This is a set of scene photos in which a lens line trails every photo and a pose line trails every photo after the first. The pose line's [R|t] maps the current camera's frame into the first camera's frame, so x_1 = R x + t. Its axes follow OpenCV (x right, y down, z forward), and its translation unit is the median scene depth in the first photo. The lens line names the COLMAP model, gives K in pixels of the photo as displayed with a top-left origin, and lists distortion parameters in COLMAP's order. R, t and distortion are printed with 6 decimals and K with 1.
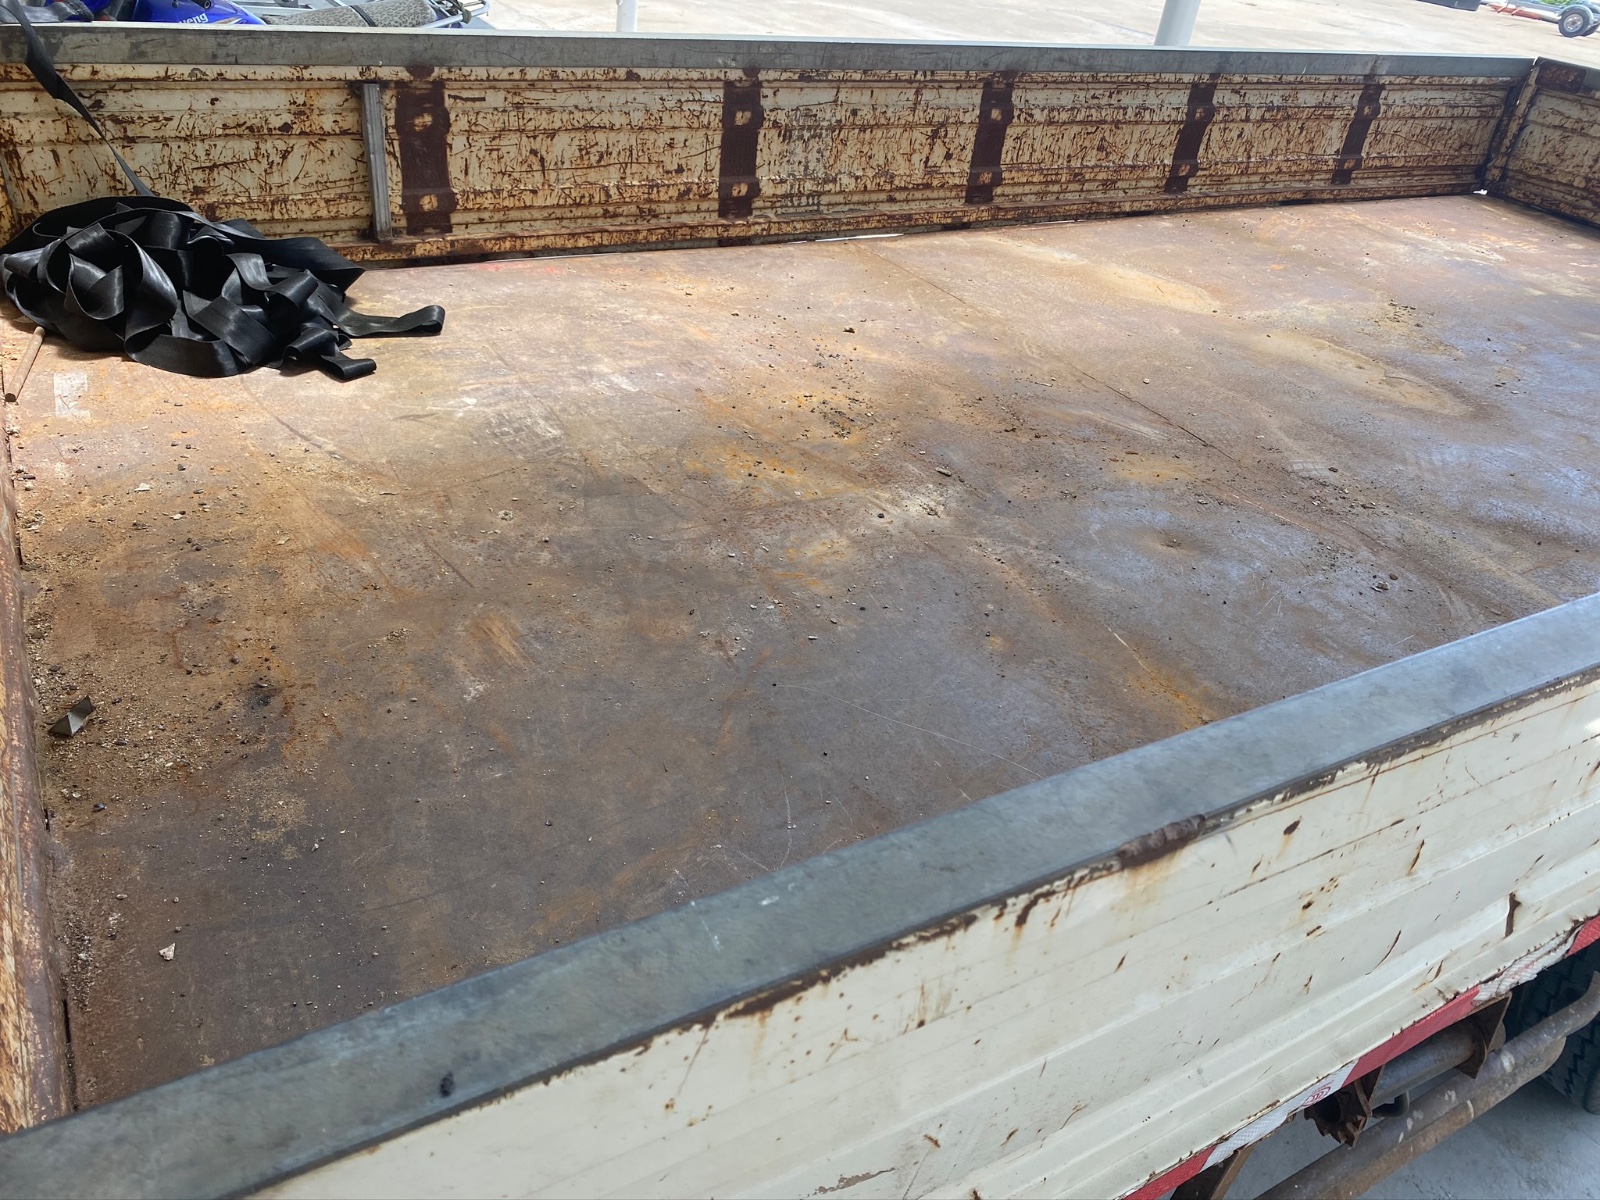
lens RADIAL K [[1288.5, 0, 800.0], [0, 1288.5, 600.0], [0, 0, 1]] dist [-0.006422, 0.016655]
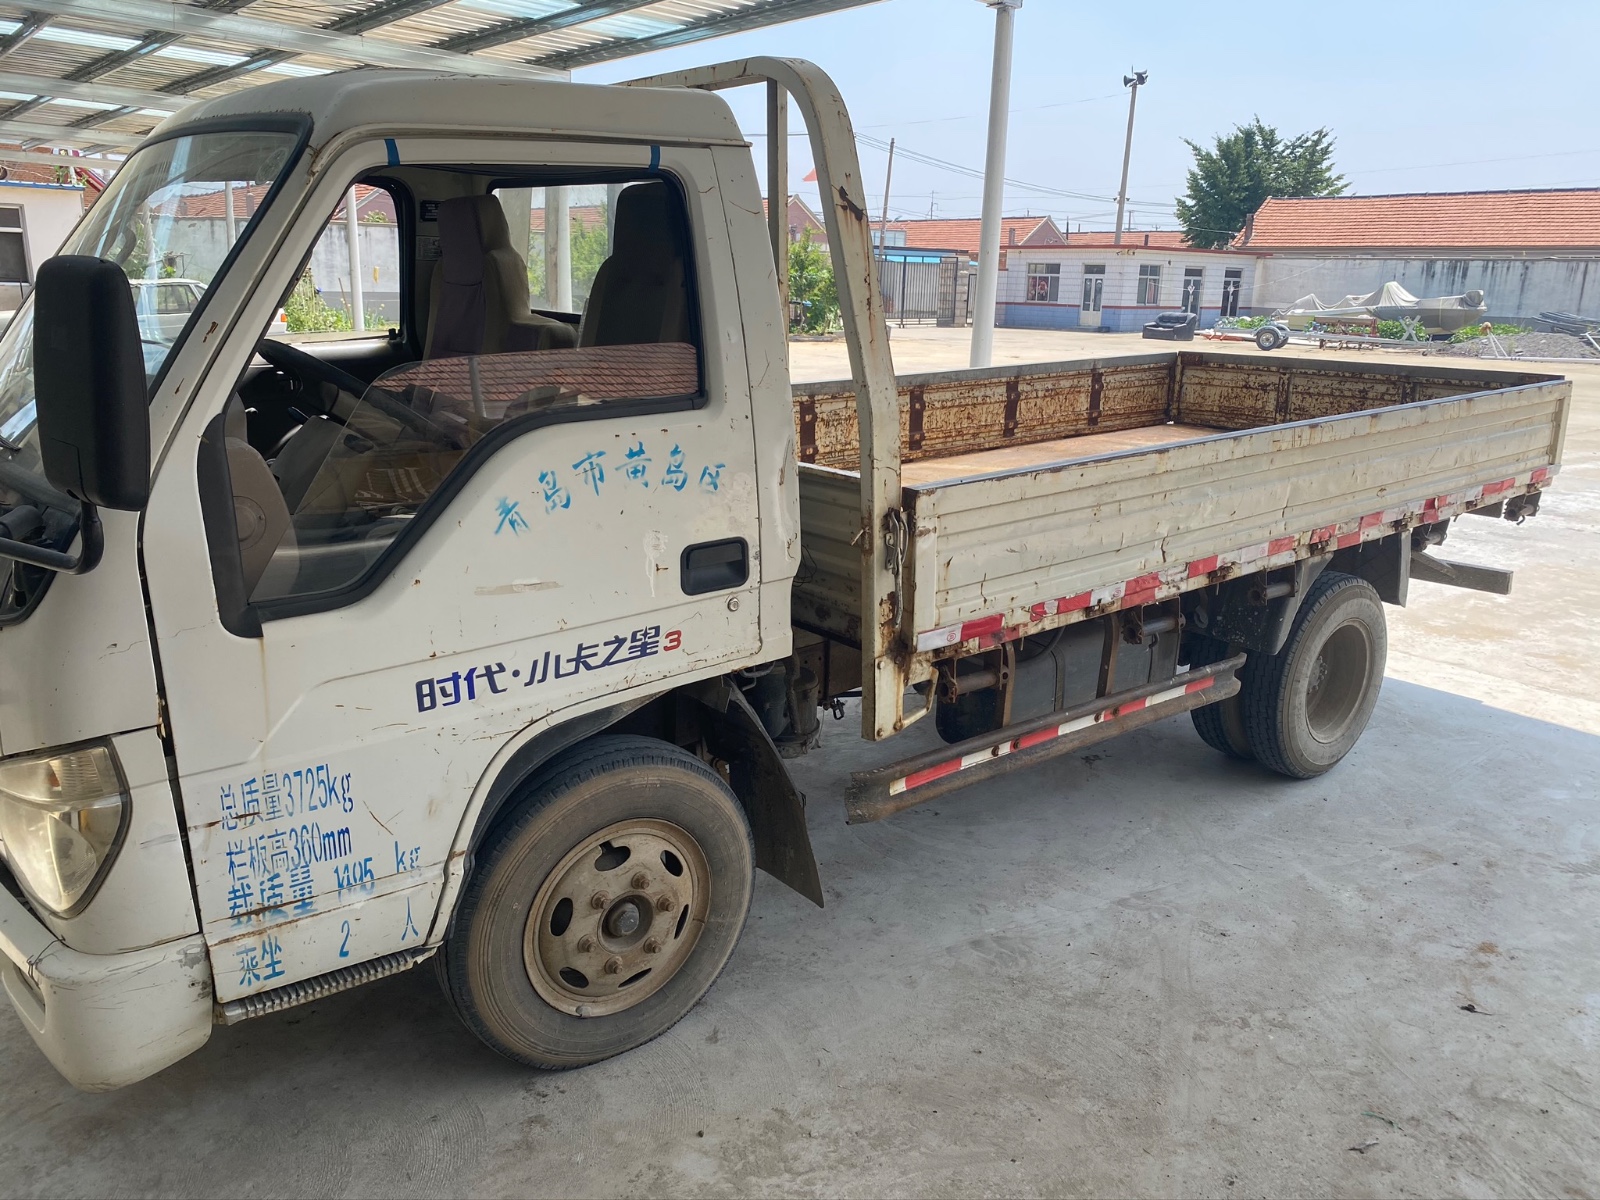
lens RADIAL K [[1245.4, 0, 800.0], [0, 1245.4, 600.0], [0, 0, 1]] dist [0.031275, -0.003395]
pose [[0.982808, -0.144109, 0.115418, -0.265832], [0.169890, 0.950625, -0.259709, 0.346540], [-0.072293, 0.274852, 0.958765, -0.694207]]
